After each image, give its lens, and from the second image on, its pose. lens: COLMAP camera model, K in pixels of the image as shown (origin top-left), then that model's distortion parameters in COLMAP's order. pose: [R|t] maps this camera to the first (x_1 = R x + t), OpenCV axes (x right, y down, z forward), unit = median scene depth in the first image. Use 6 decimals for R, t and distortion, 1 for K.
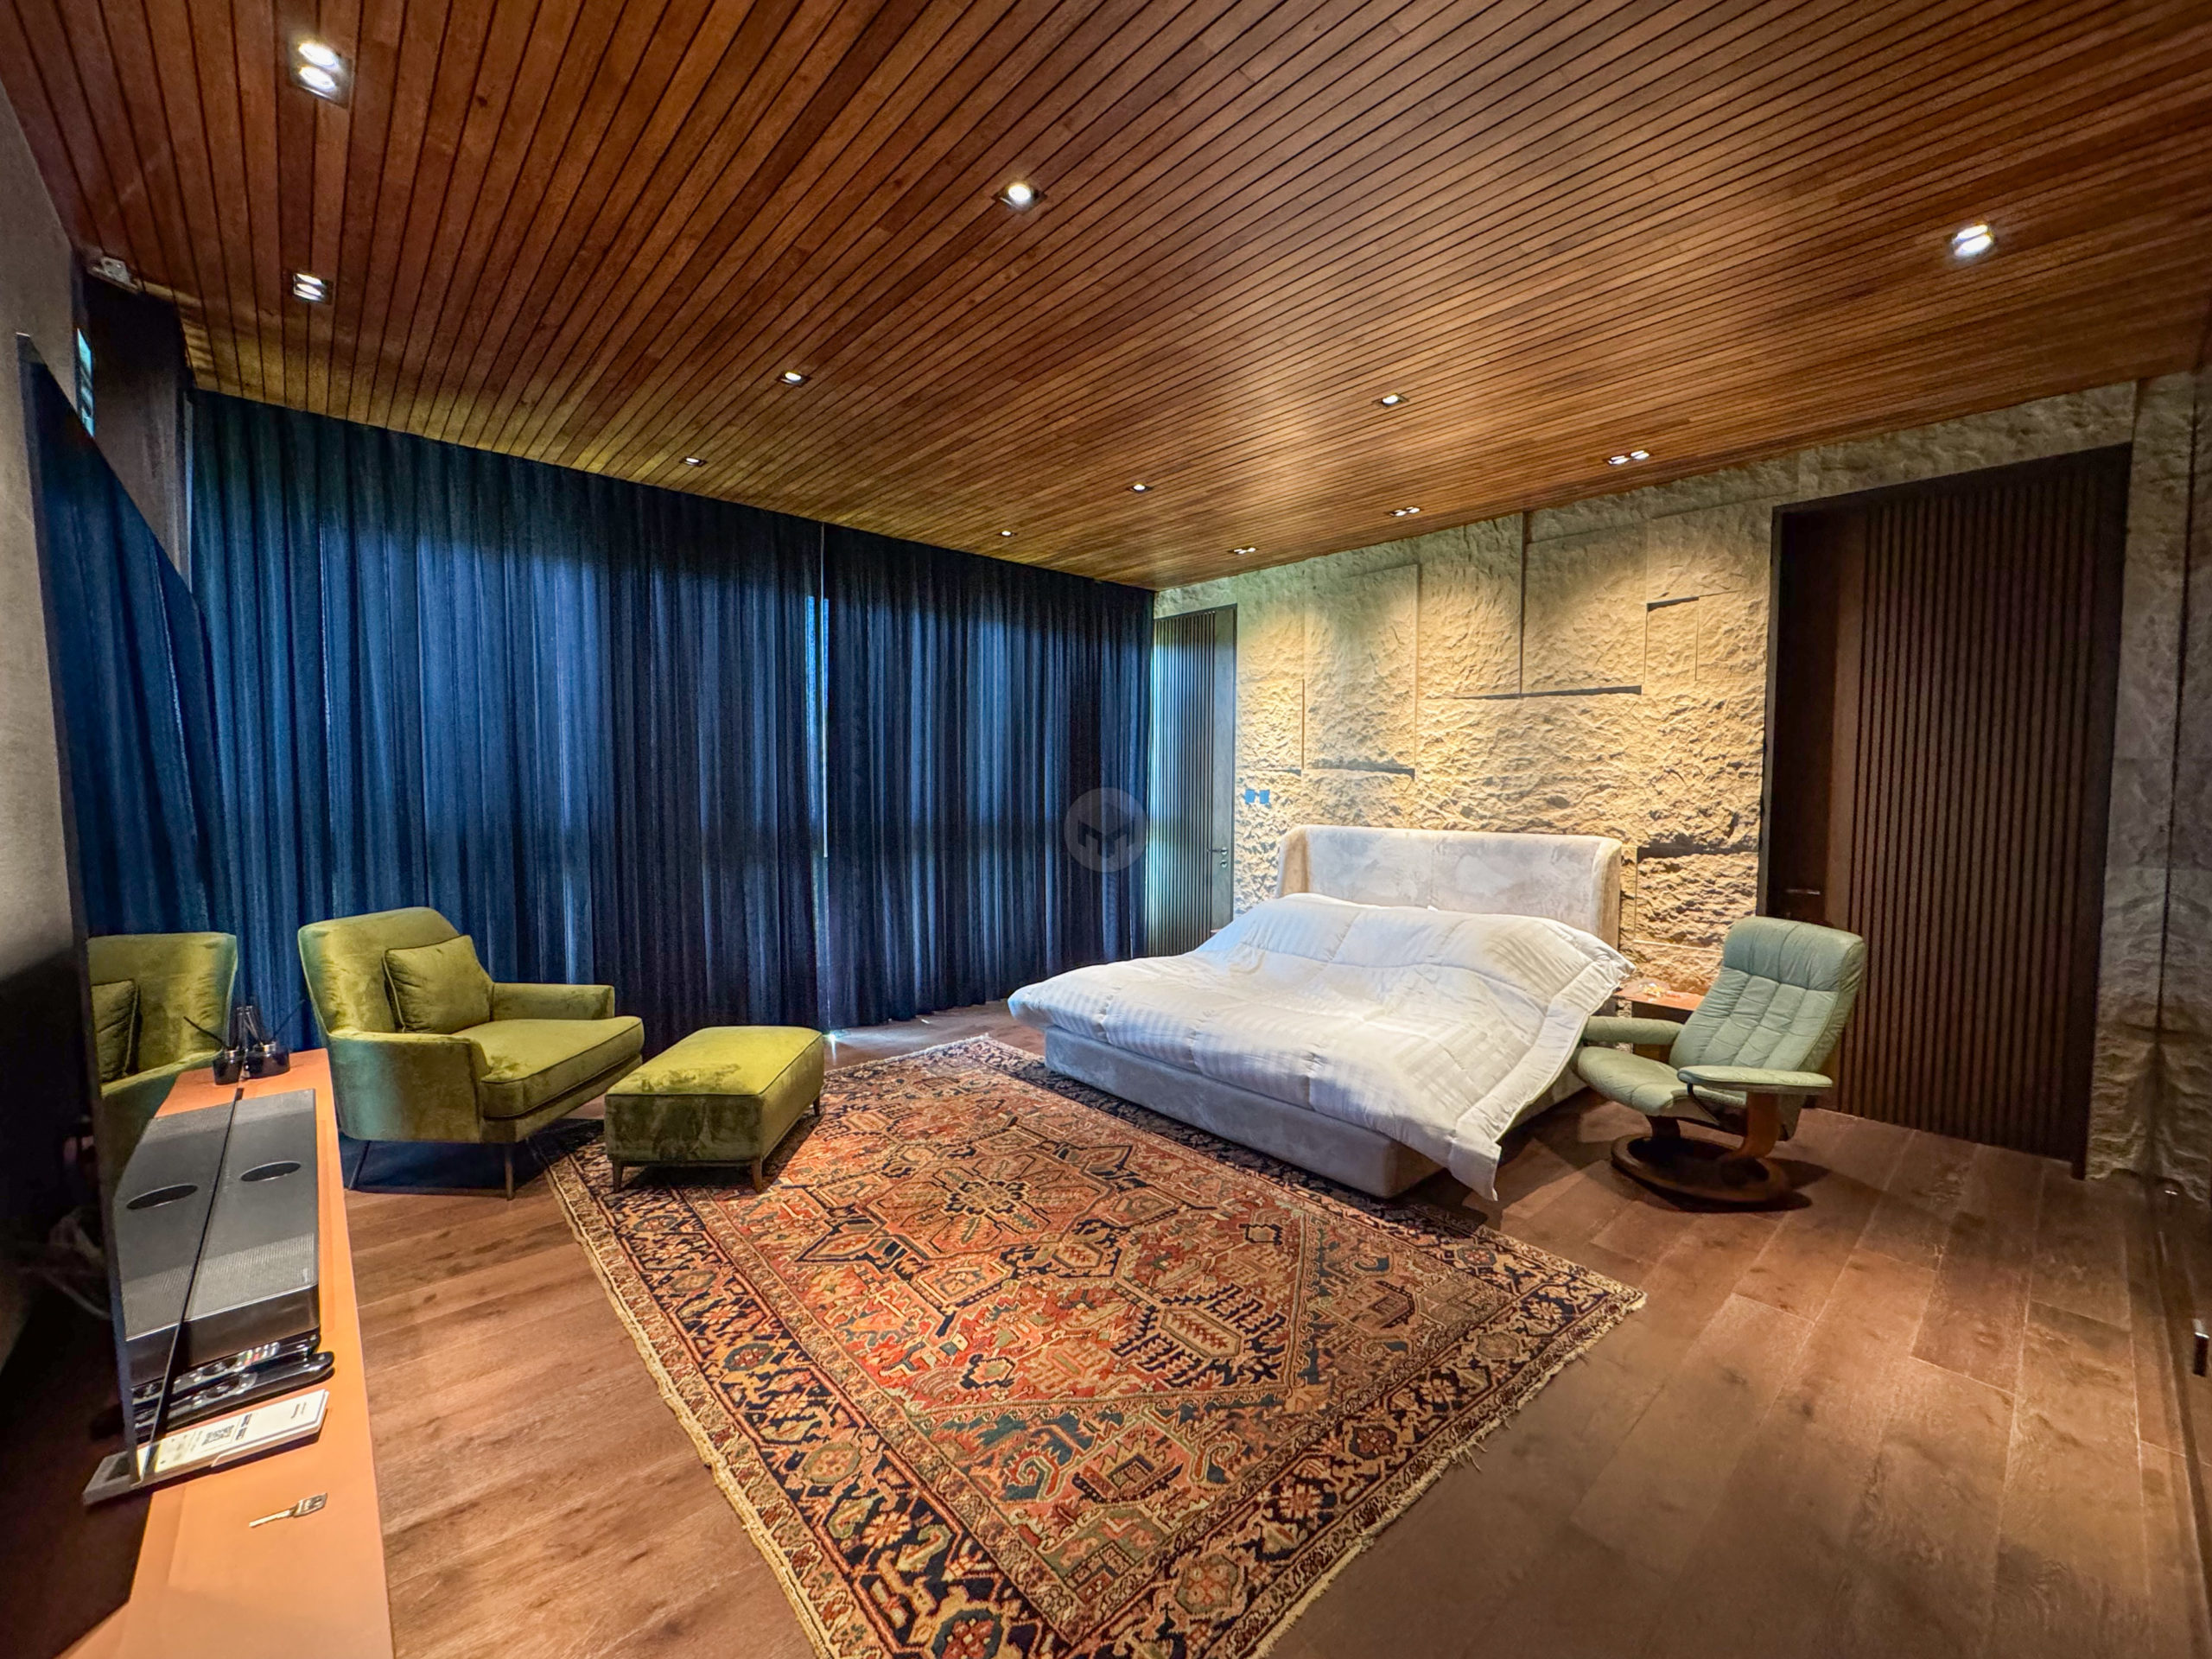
lens RADIAL K [[892.5, 0, 1104.2], [0, 892.5, 834.0], [0, 0, 1]] dist [0.000717, -0.000004]
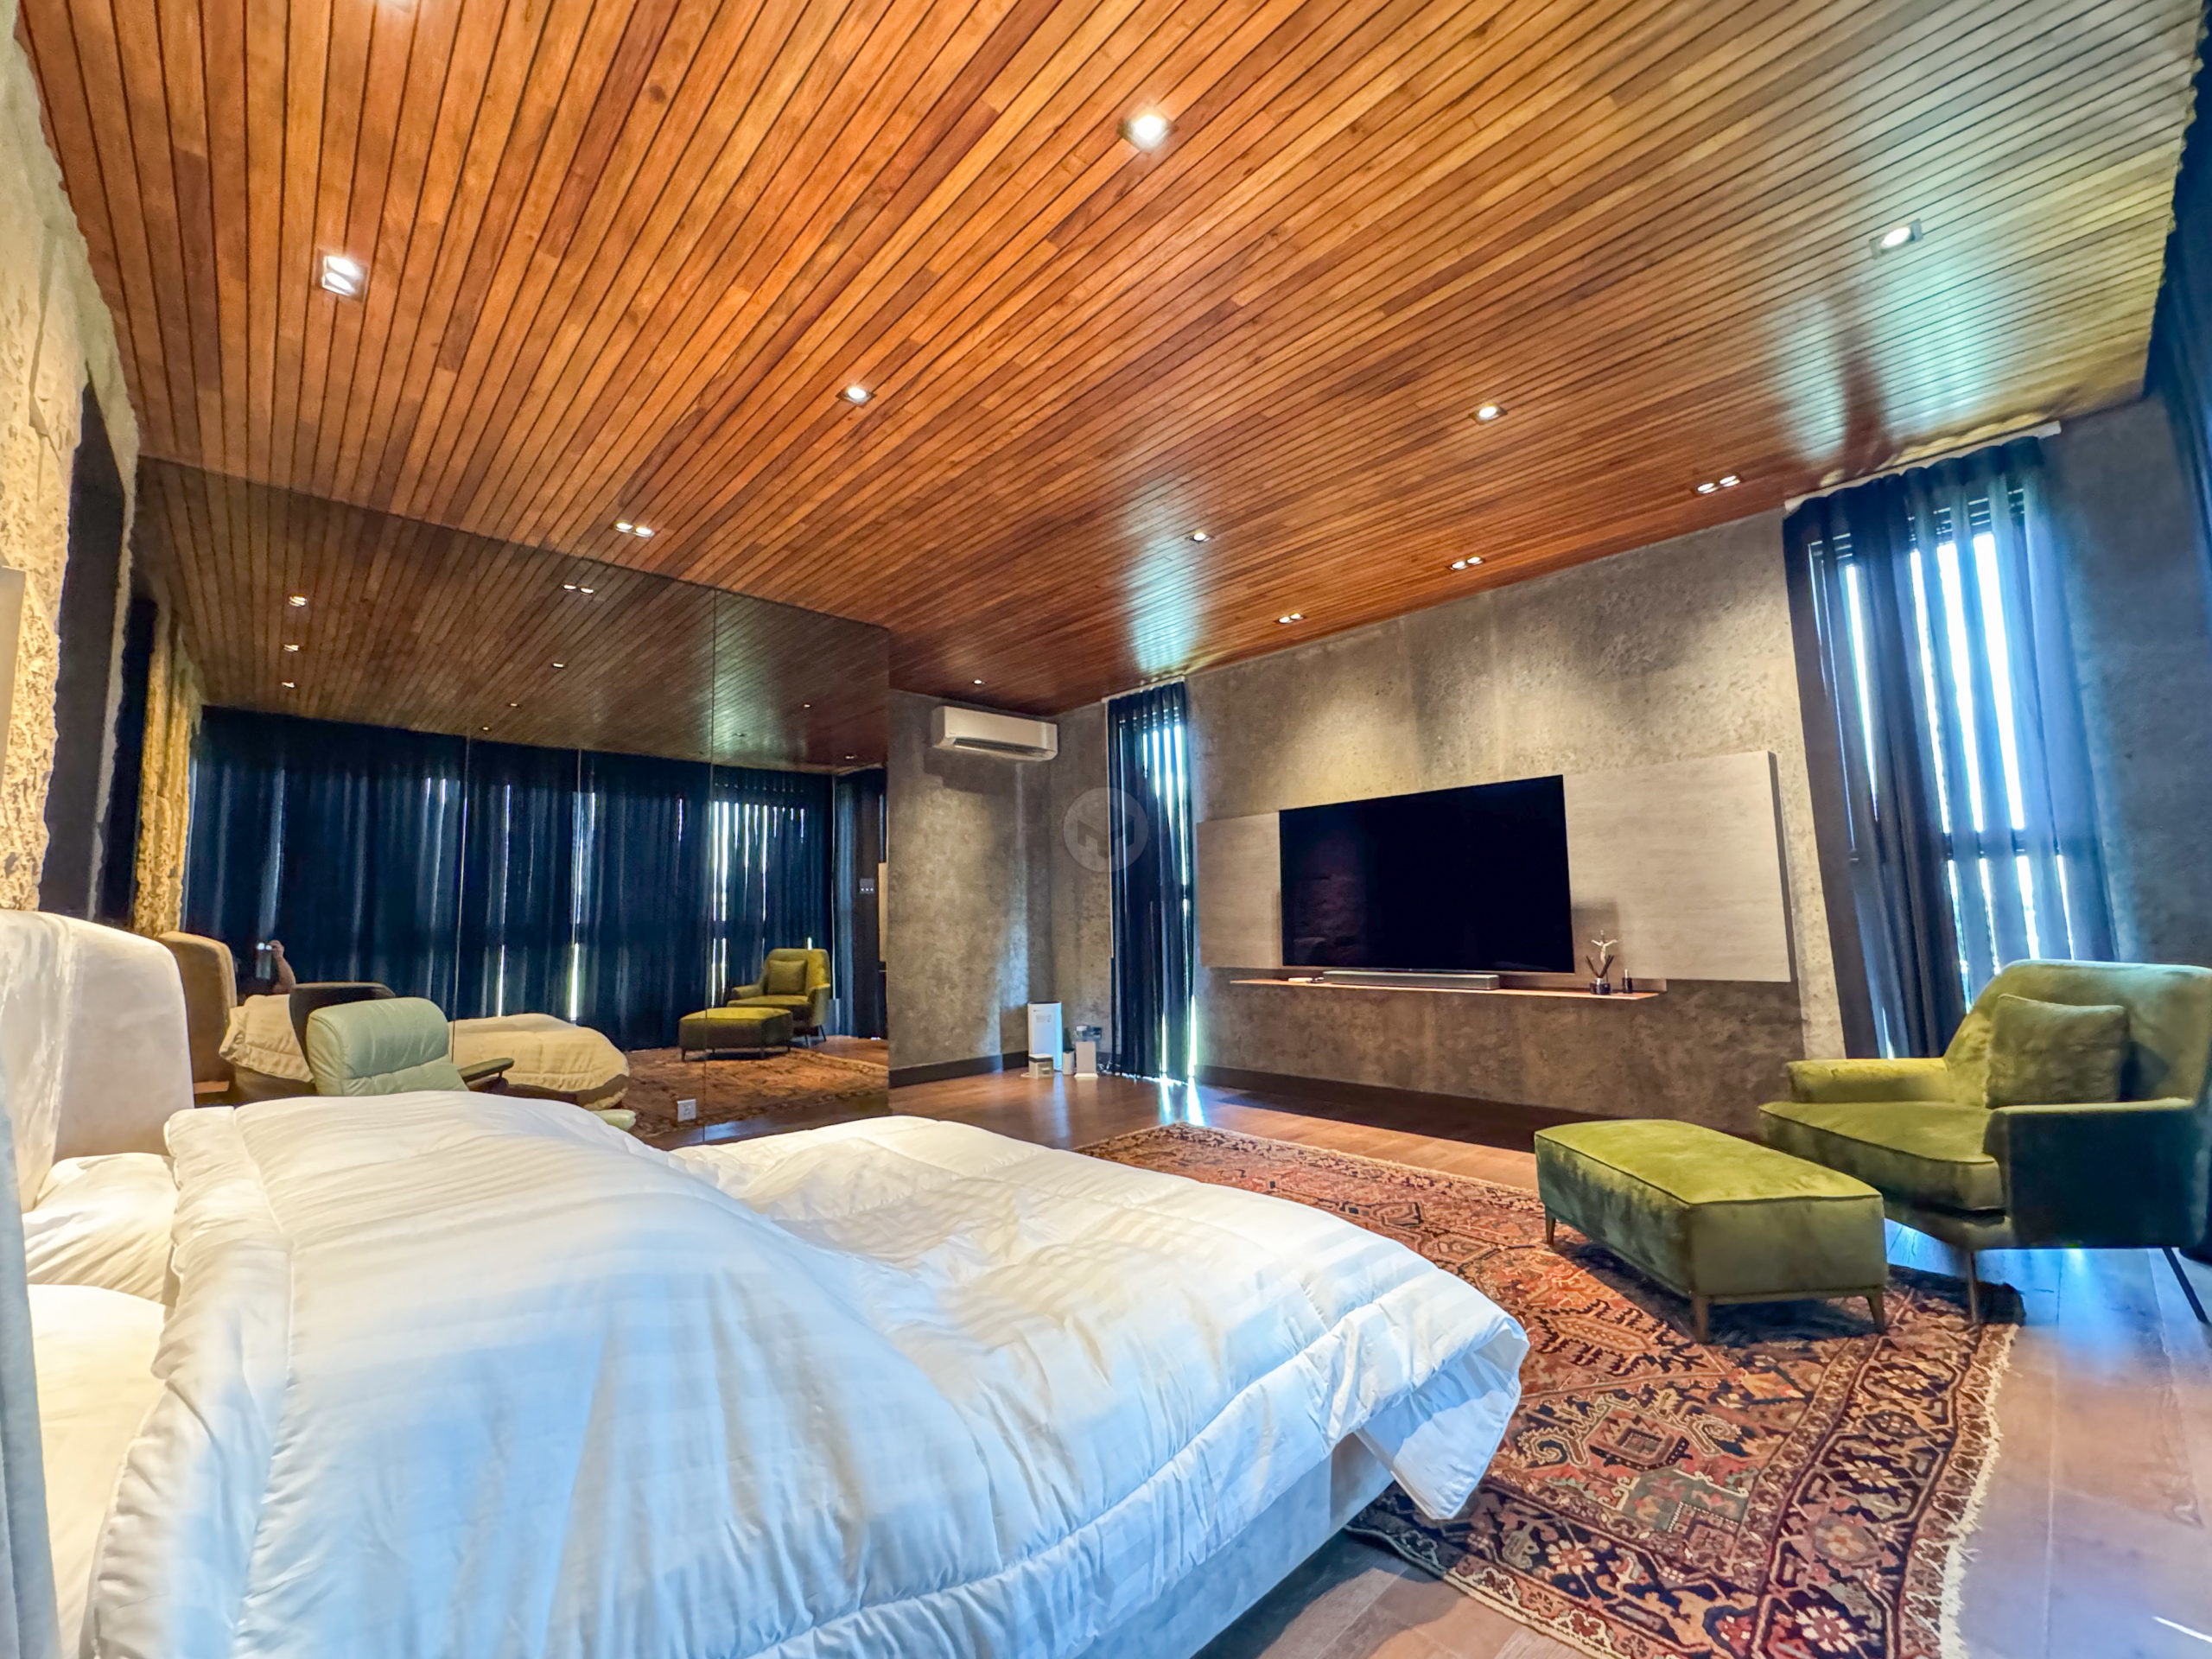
lens RADIAL K [[892.5, 0, 1110.0], [0, 892.5, 830.2], [0, 0, 1]] dist [0.000717, -0.000004]
pose [[-0.999558, 0.017572, -0.023960, 0.100501], [0.018642, 0.998805, -0.045187, -0.010651], [0.023138, -0.045614, -0.998691, 1.877343]]
